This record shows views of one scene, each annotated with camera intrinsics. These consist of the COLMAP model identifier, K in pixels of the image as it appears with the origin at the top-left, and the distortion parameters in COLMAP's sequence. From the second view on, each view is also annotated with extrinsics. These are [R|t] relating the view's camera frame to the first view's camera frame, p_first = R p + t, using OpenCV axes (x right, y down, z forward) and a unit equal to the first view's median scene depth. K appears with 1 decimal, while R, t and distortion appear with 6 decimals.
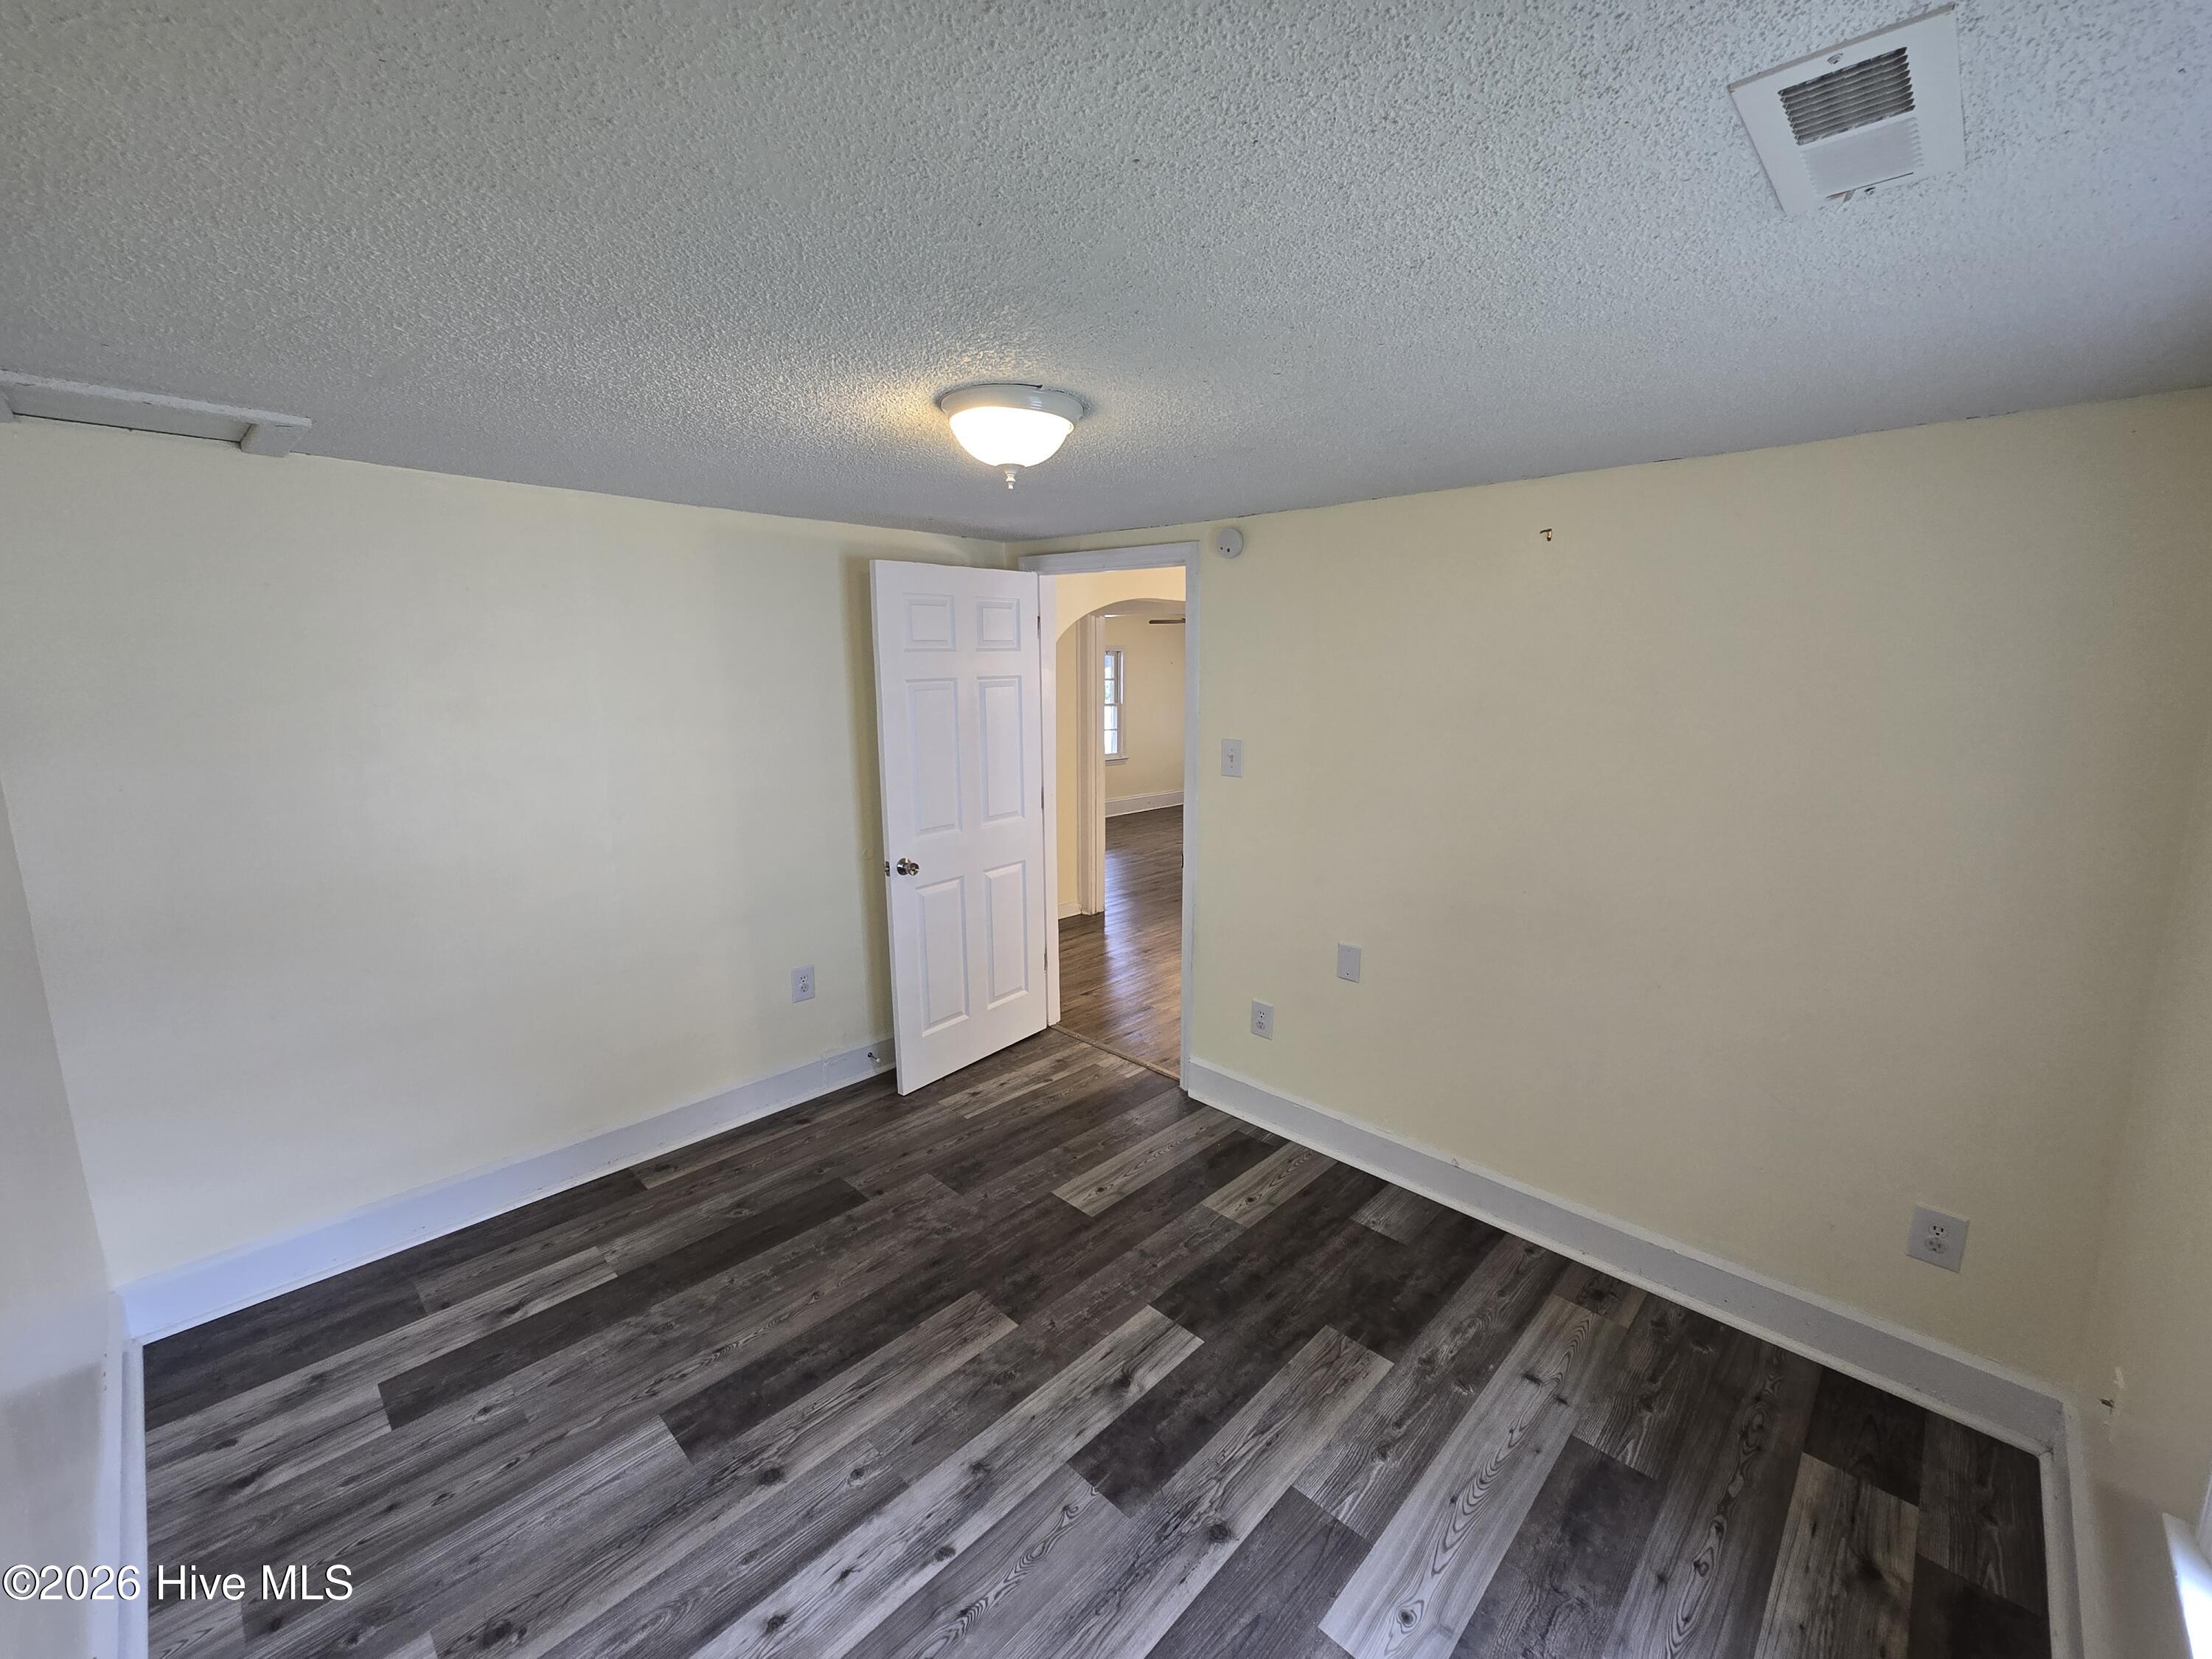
lens RADIAL K [[905.0, 0, 1118.8], [0, 905.0, 824.2], [0, 0, 1]] dist [0.000932, 0.000157]
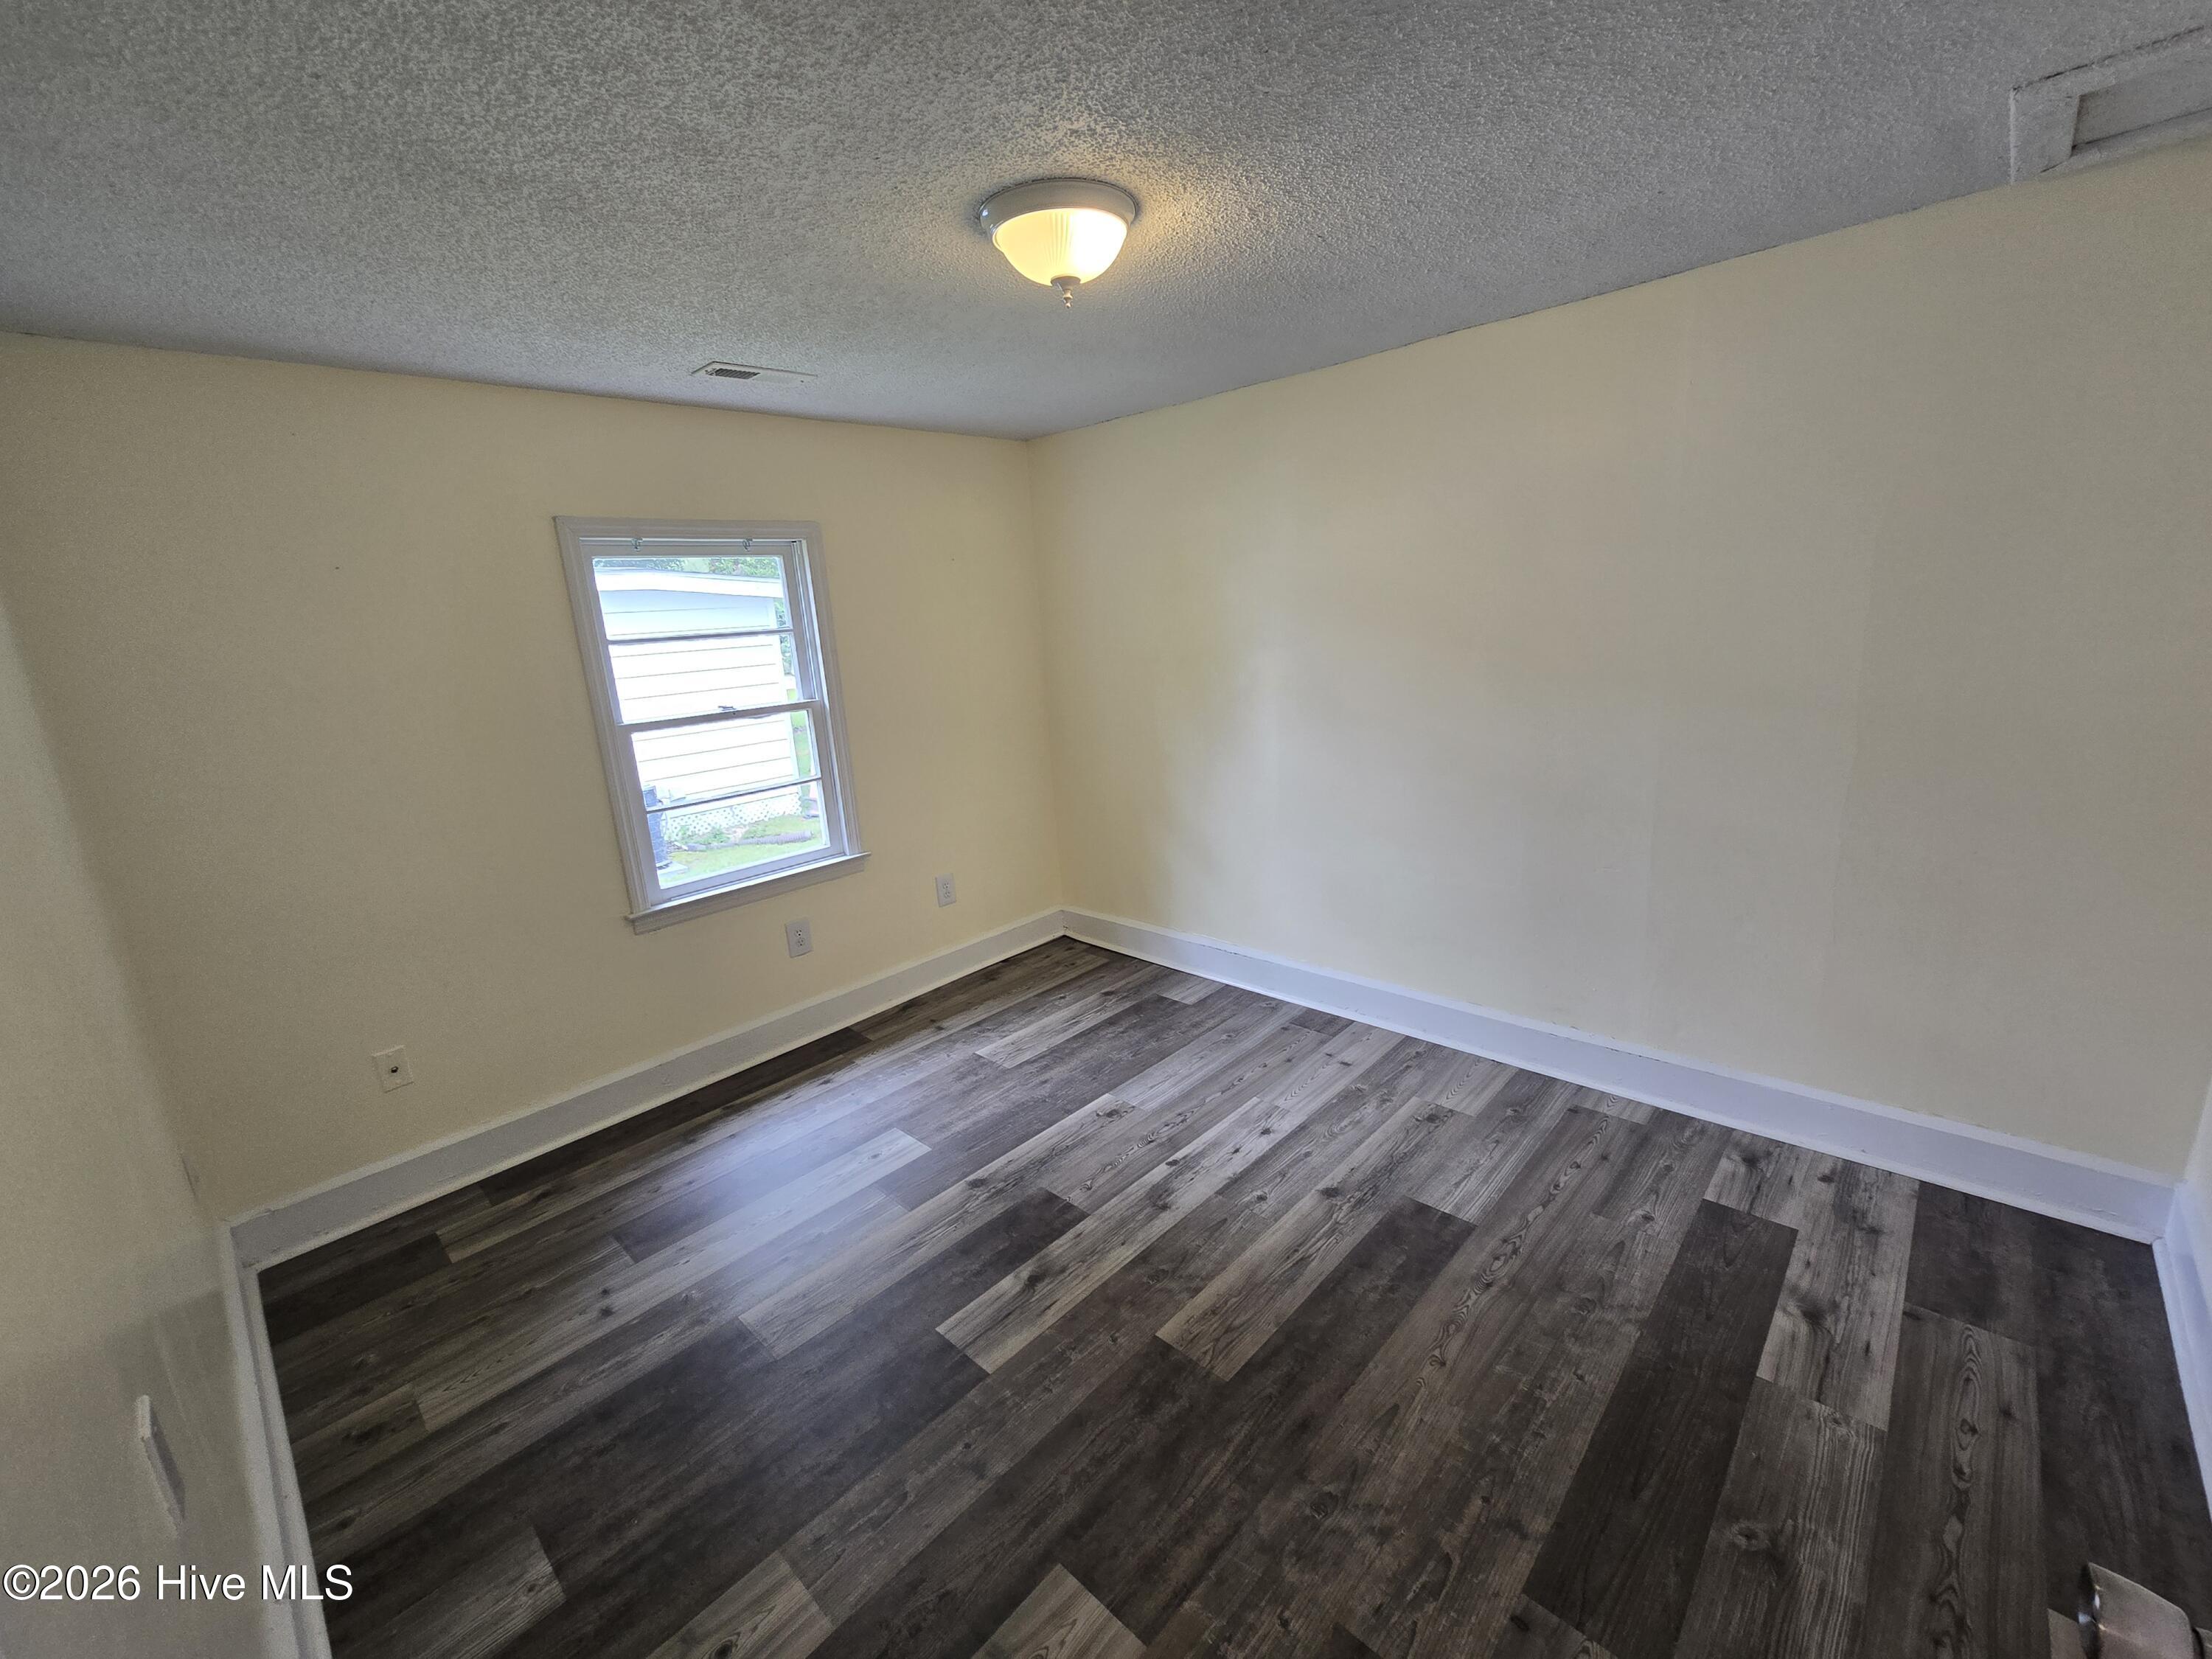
lens RADIAL K [[905.0, 0, 1118.8], [0, 905.0, 824.2], [0, 0, 1]] dist [0.000932, 0.000157]
pose [[-0.998242, 0.058895, 0.006637, -0.120095], [0.056622, 0.914596, 0.400386, -0.211593], [0.017511, 0.400058, -0.916322, 1.695476]]
